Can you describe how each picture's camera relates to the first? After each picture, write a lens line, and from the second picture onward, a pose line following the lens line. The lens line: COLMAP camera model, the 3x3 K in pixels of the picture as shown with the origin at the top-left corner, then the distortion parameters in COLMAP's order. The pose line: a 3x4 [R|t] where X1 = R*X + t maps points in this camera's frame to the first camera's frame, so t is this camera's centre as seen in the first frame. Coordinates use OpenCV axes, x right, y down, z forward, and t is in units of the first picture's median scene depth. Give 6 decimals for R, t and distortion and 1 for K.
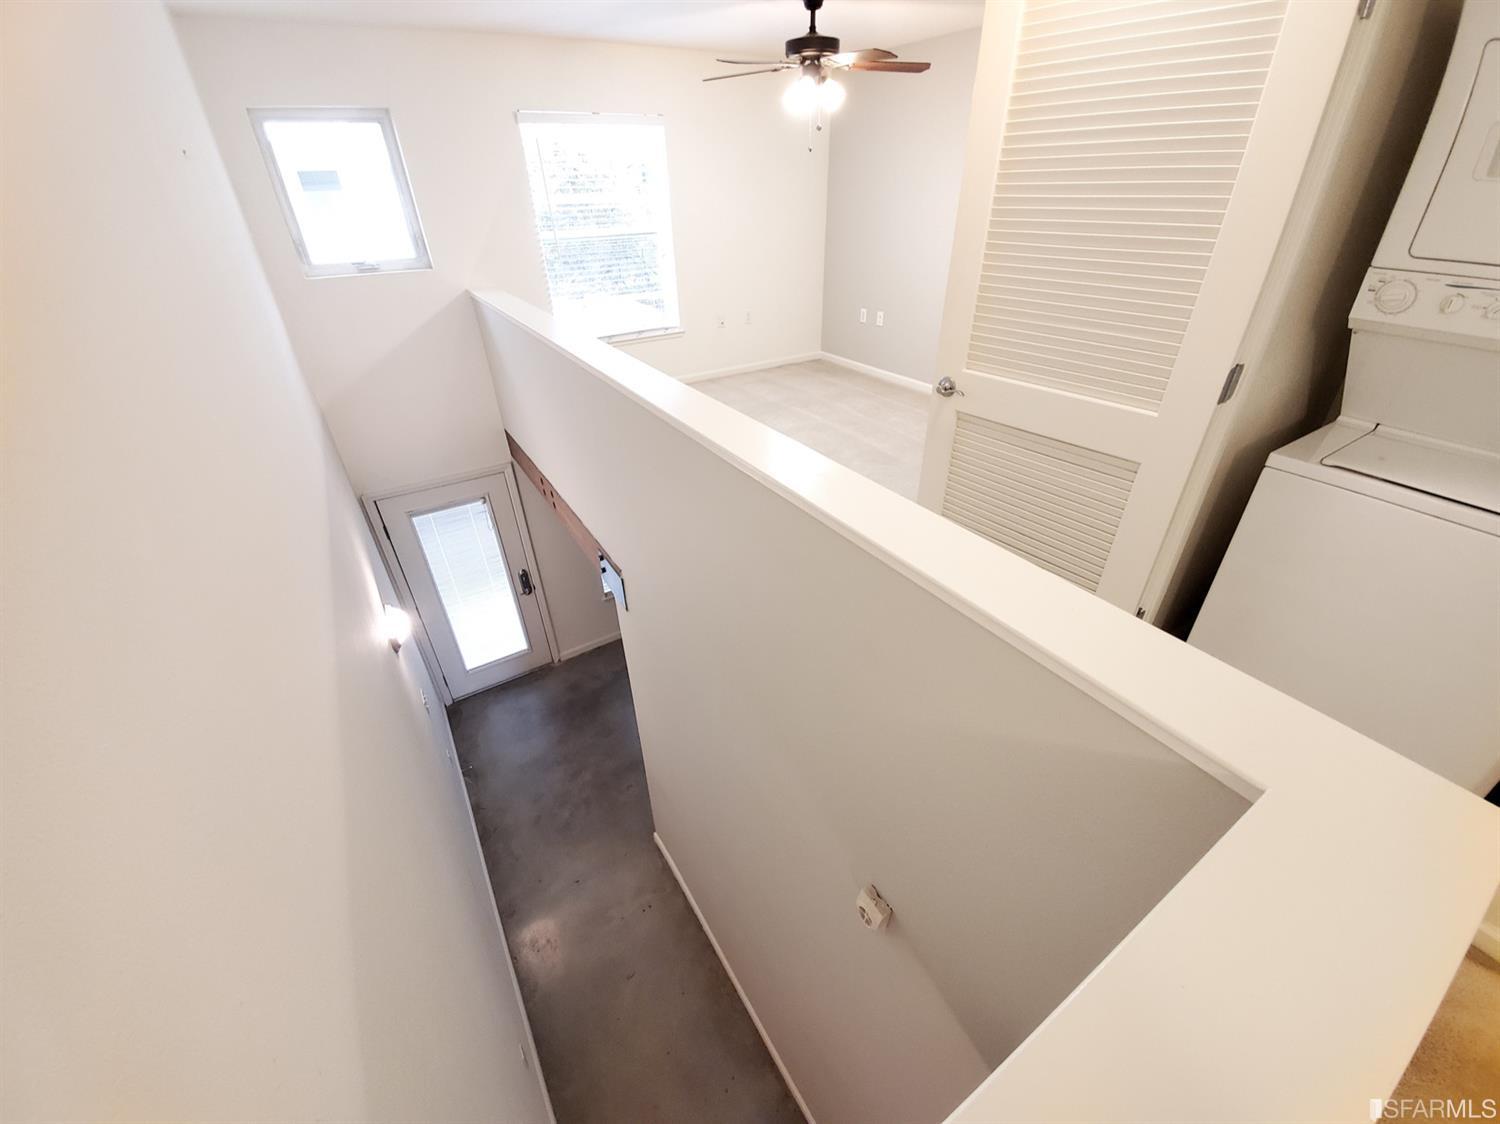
lens RADIAL K [[593.6, 0, 752.0], [0, 593.6, 545.6], [0, 0, 1]] dist [0.019620, -0.019294]
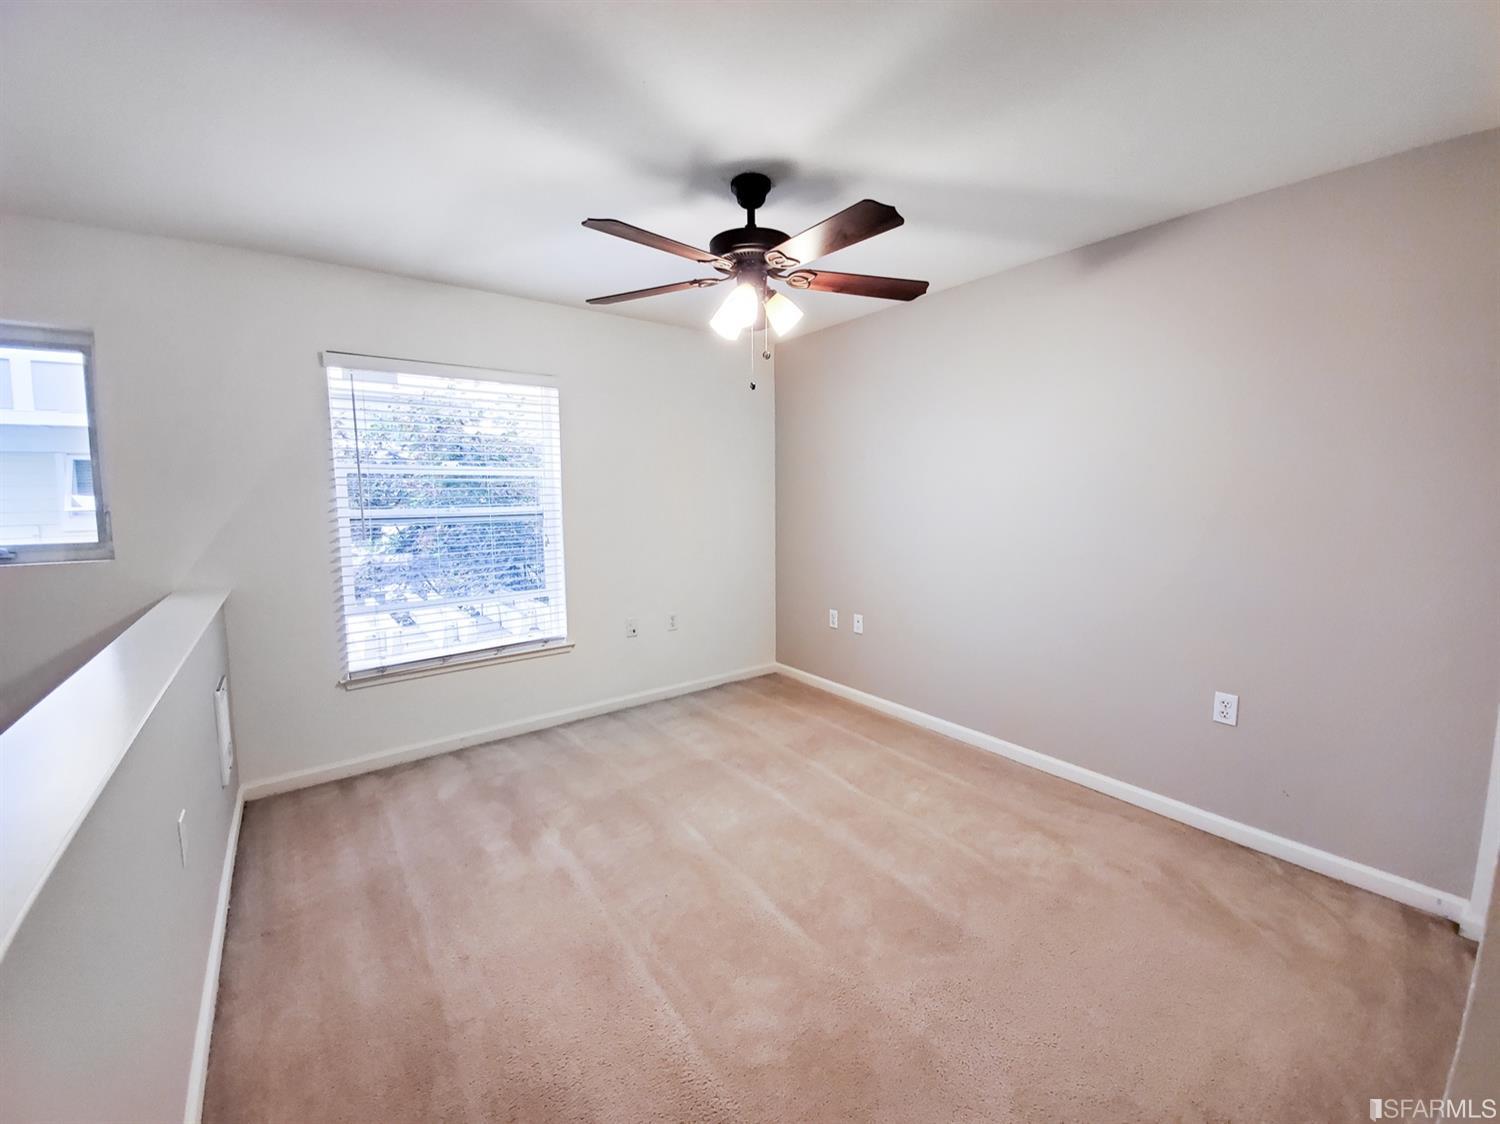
lens RADIAL K [[593.6, 0, 752.0], [0, 593.6, 545.6], [0, 0, 1]] dist [0.019620, -0.019294]
pose [[0.996341, 0.003489, 0.085399, 0.031032], [0.034627, 0.897013, -0.440646, -0.172439], [-0.078141, 0.441991, 0.893610, 0.369200]]
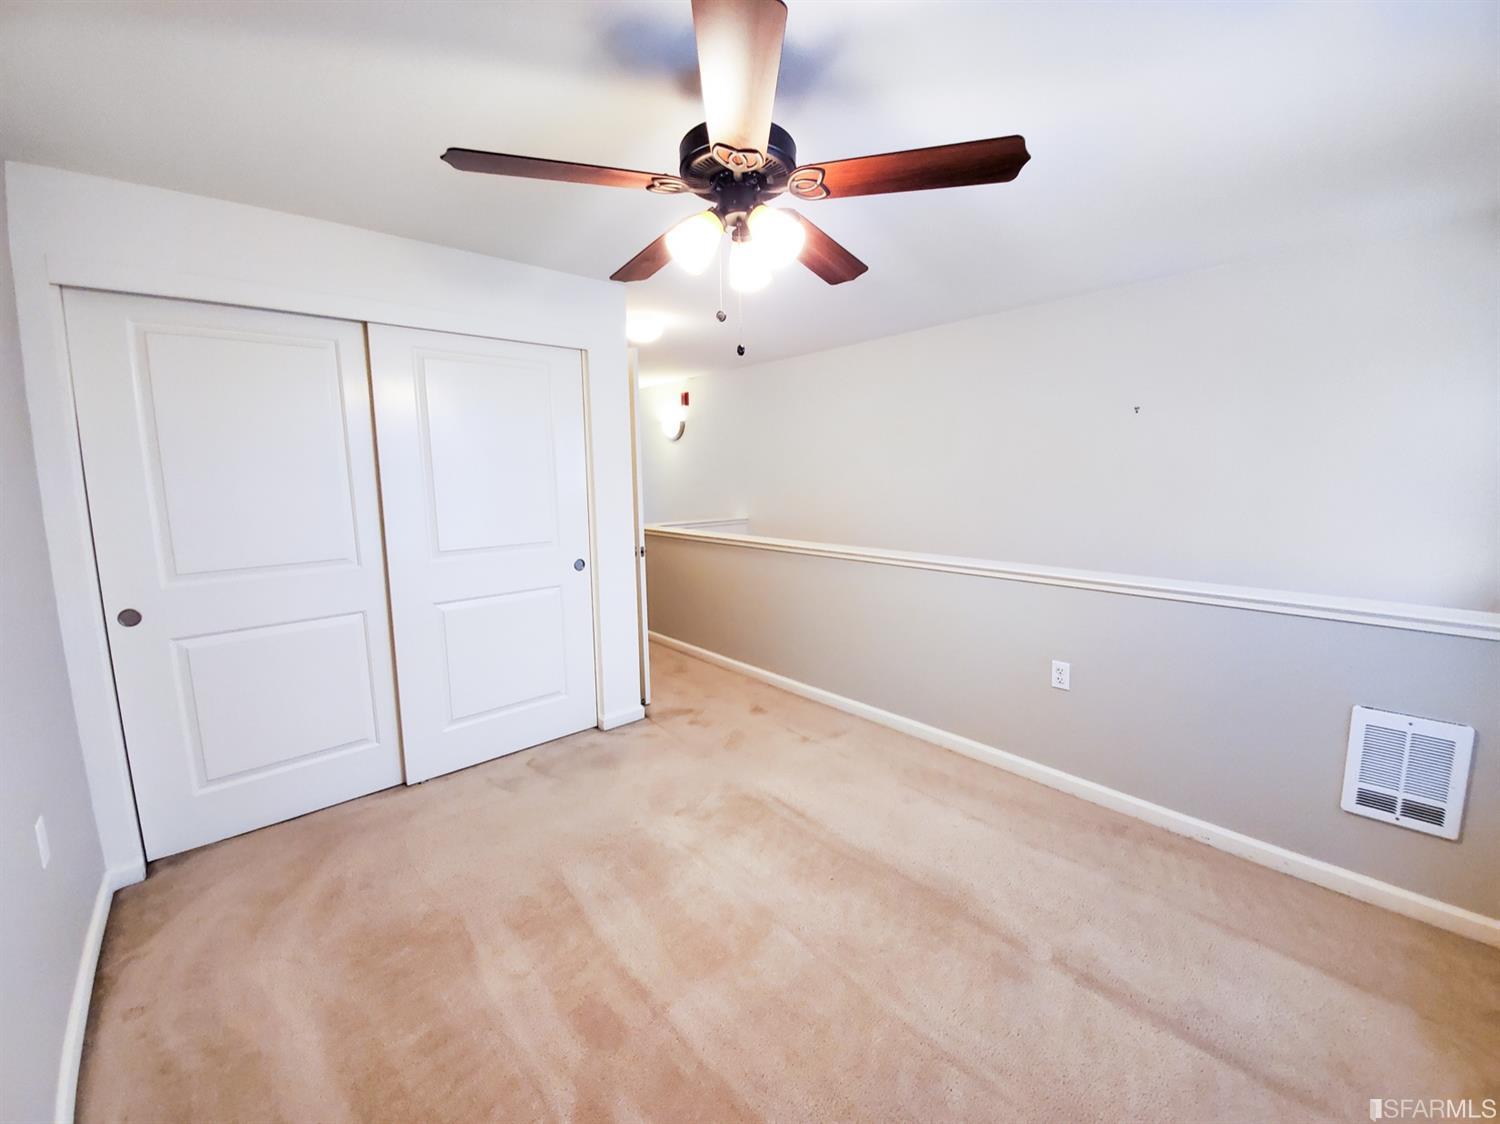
lens RADIAL K [[593.6, 0, 752.0], [0, 593.6, 545.6], [0, 0, 1]] dist [0.019620, -0.019294]
pose [[-0.983463, 0.055423, -0.172423, 0.123650], [-0.065172, 0.779956, 0.622432, -0.583661], [0.168980, 0.623376, -0.763445, 1.014374]]
